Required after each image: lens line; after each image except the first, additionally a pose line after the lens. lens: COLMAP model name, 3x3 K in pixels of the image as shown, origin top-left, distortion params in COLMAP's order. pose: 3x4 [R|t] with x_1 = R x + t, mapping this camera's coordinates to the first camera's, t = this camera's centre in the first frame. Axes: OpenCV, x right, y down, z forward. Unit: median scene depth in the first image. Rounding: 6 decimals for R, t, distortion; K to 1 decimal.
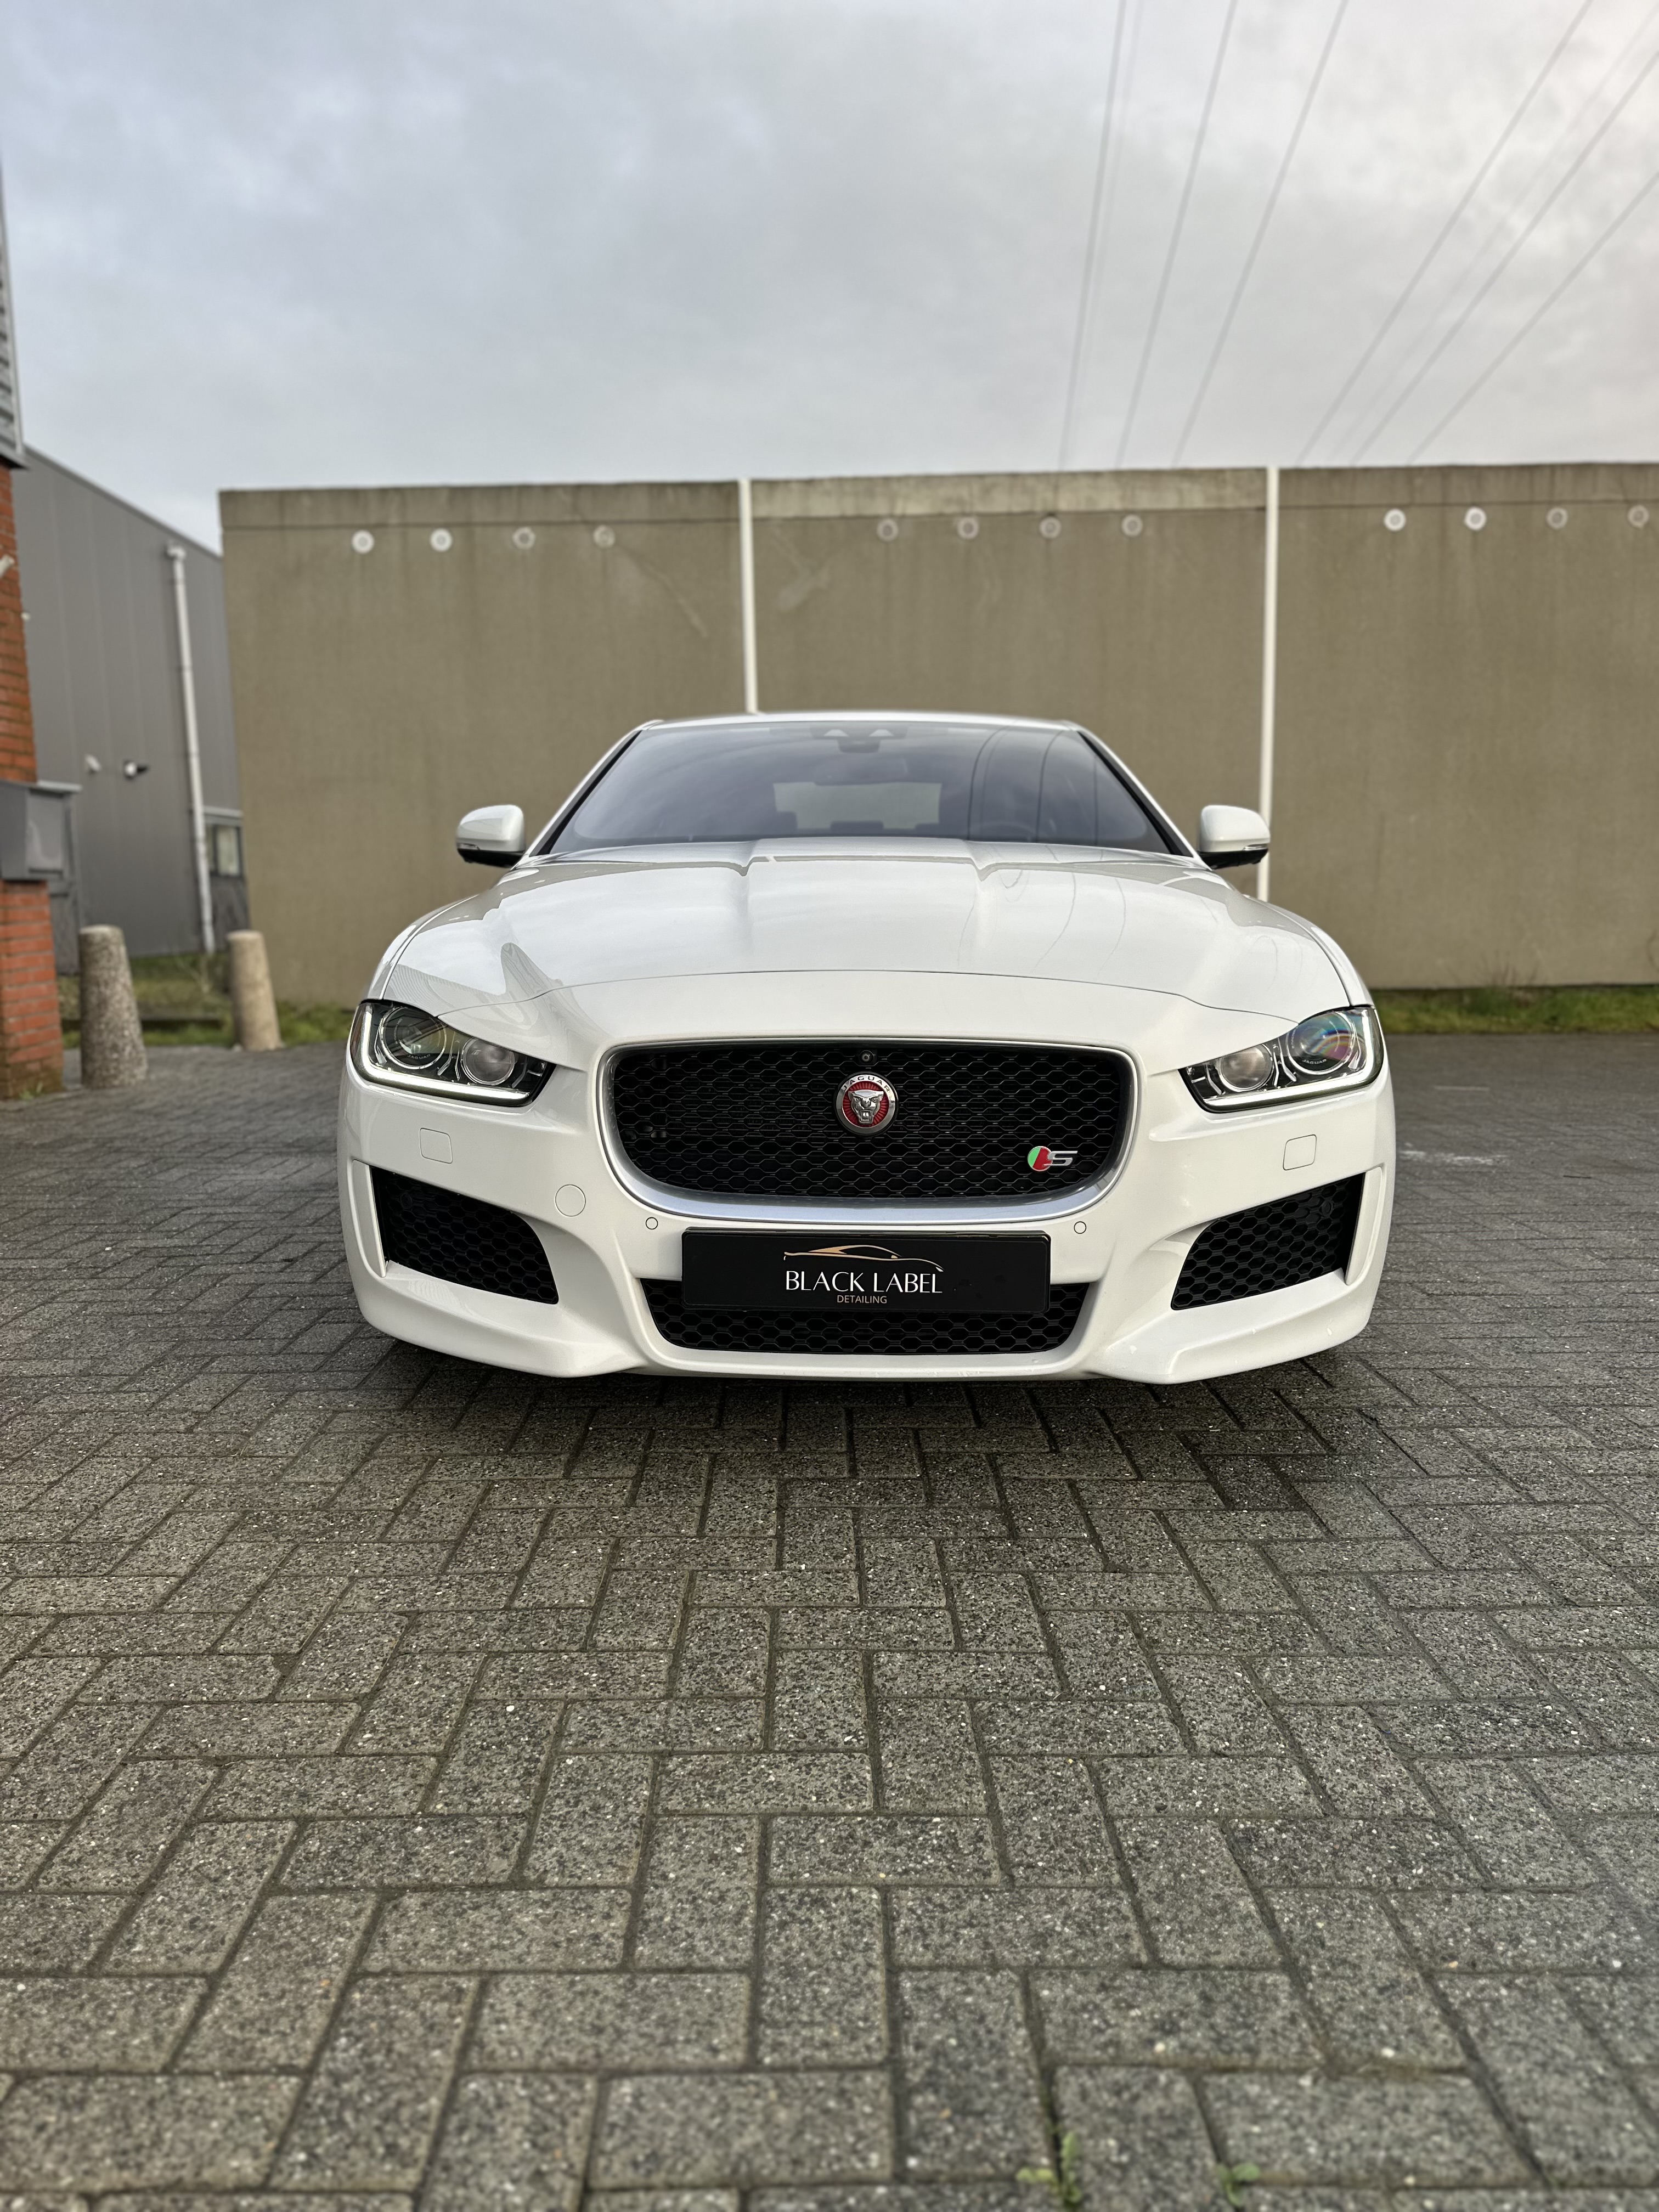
lens RADIAL K [[1542.6, 0, 823.4], [0, 1542.6, 1109.0], [0, 0, 1]] dist [0.049172, -0.067424]
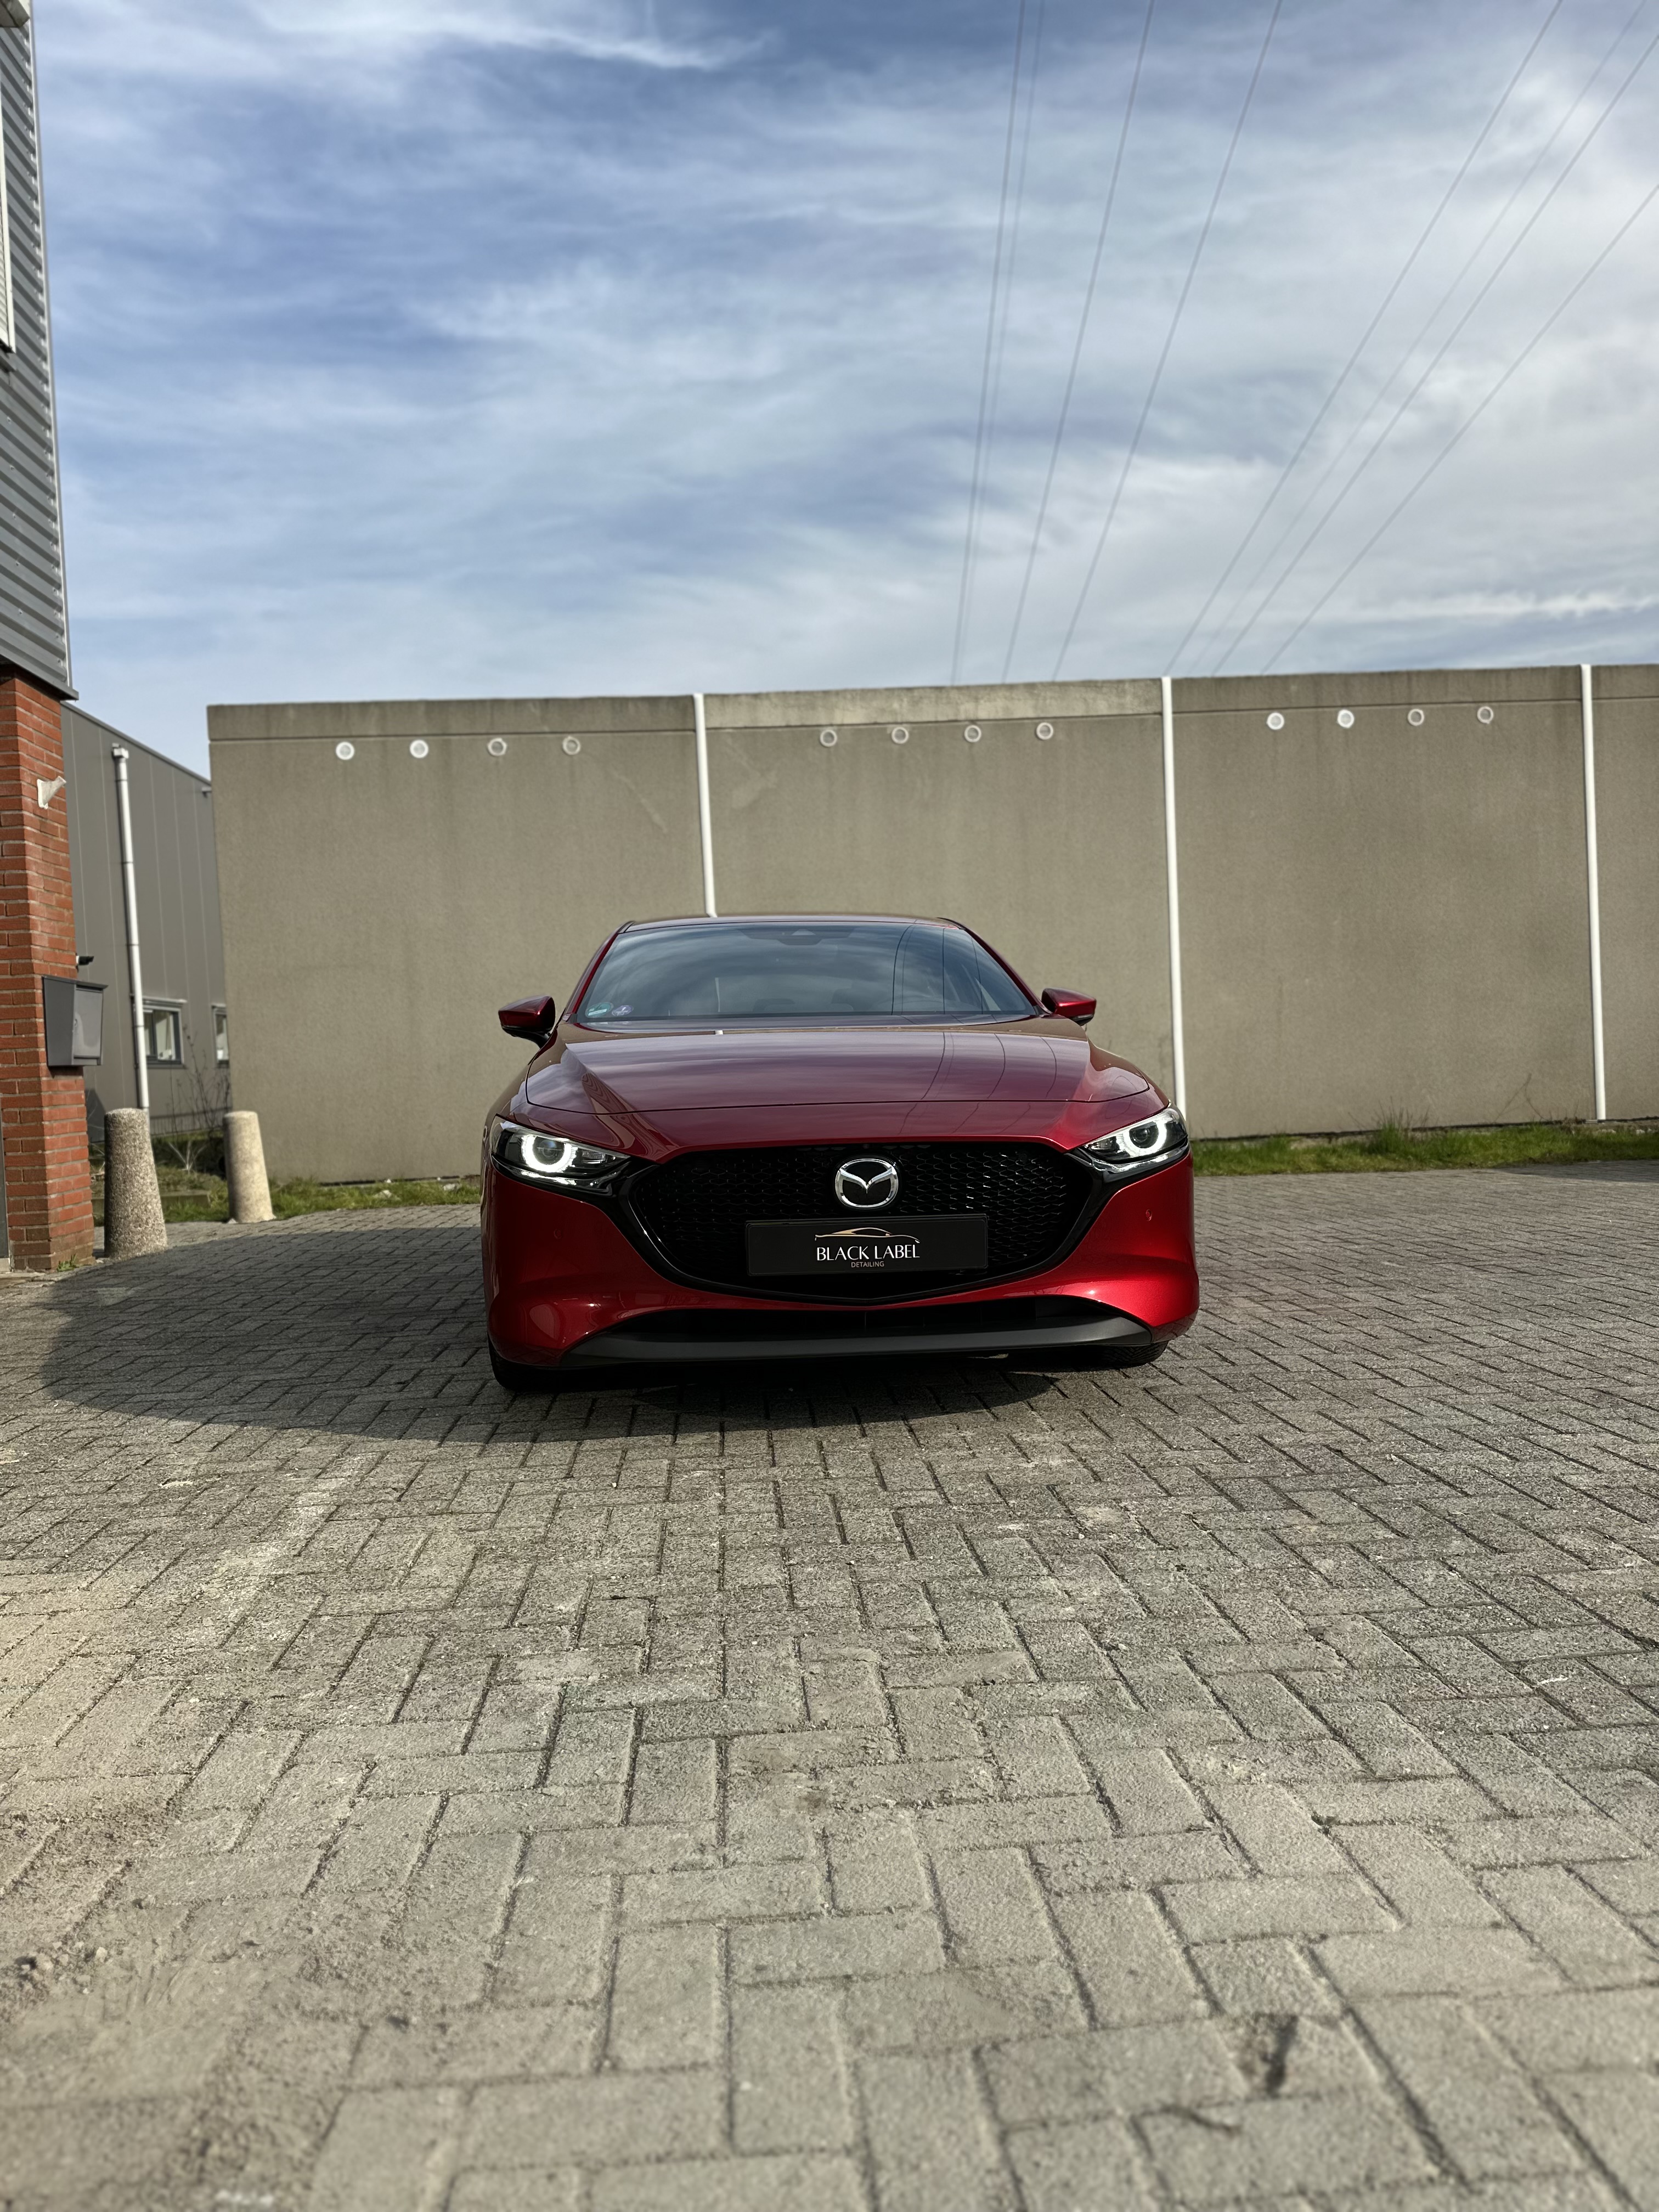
lens RADIAL K [[1523.3, 0, 841.8], [0, 1523.3, 1102.2], [0, 0, 1]] dist [0.139606, -0.246232]
pose [[0.997266, -0.027547, 0.068570, -0.032716], [0.035057, 0.993220, -0.110841, 0.010272], [-0.065052, 0.112942, 0.991470, -0.065816]]
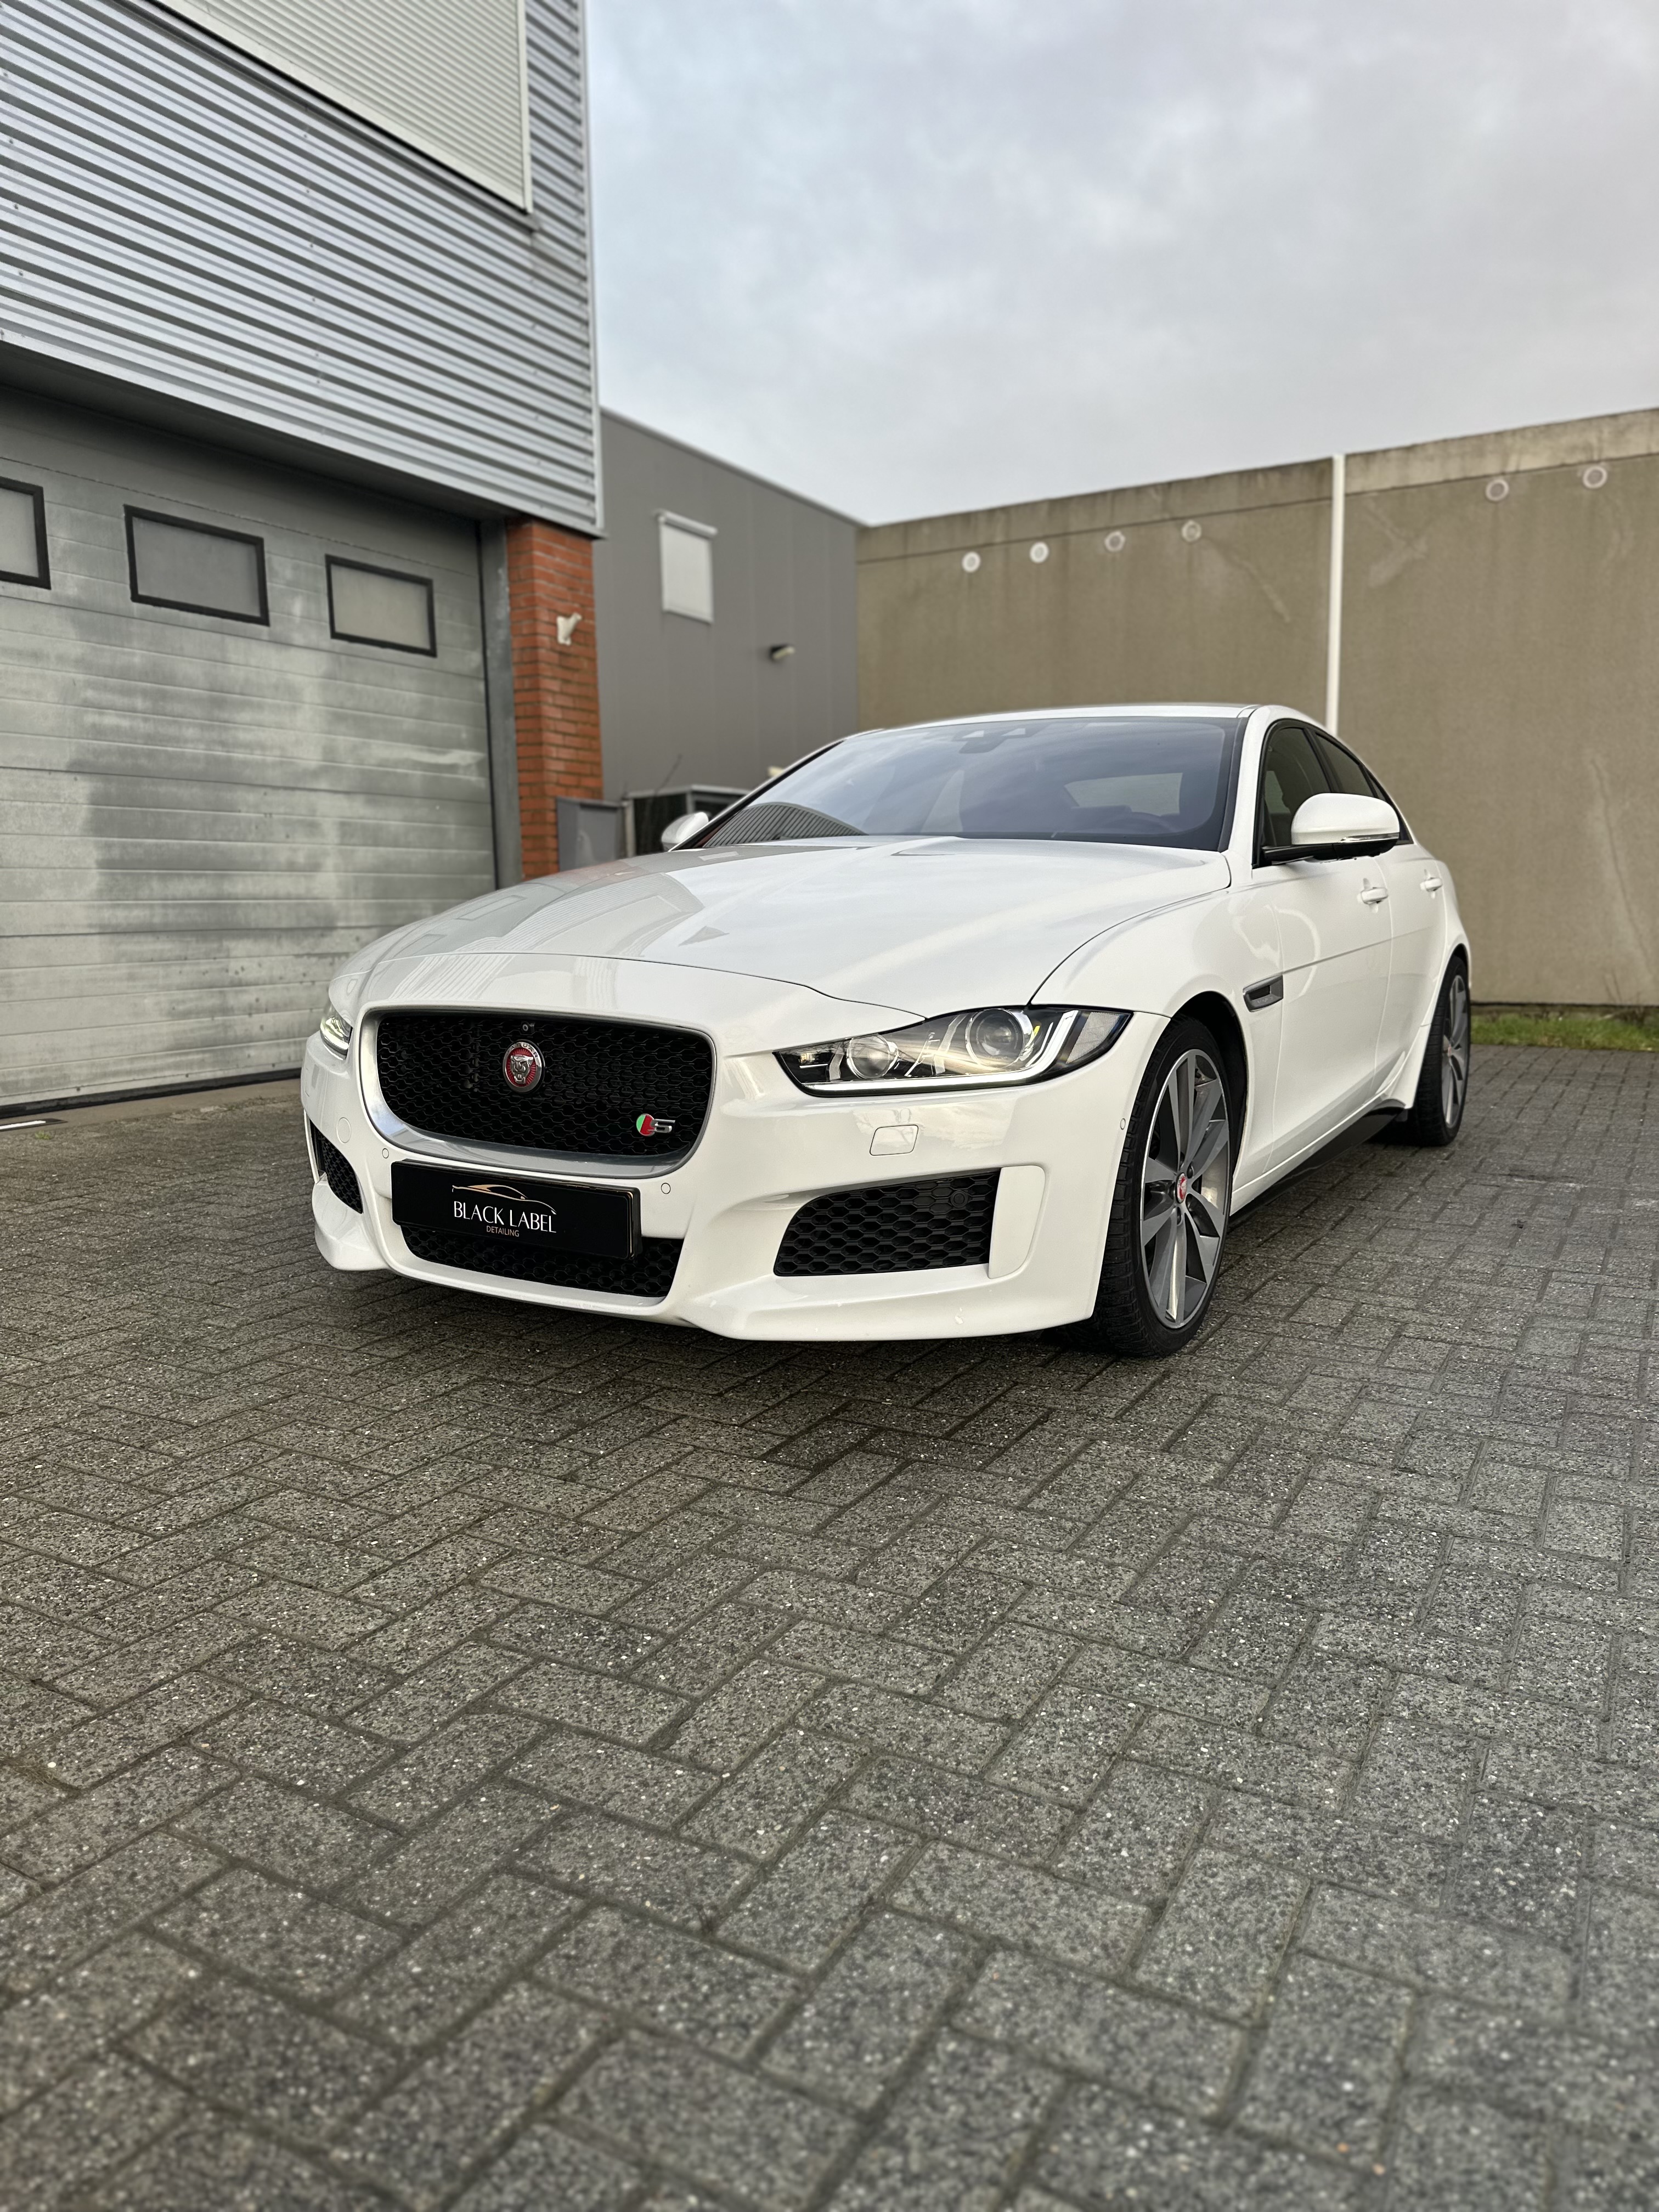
lens RADIAL K [[1535.7, 0, 841.9], [0, 1535.7, 1110.9], [0, 0, 1]] dist [0.082080, -0.139317]
pose [[0.874358, 0.070866, -0.480079, 0.173141], [-0.068038, 0.997410, 0.023315, -0.003088], [0.480488, 0.012278, 0.876915, 0.017202]]
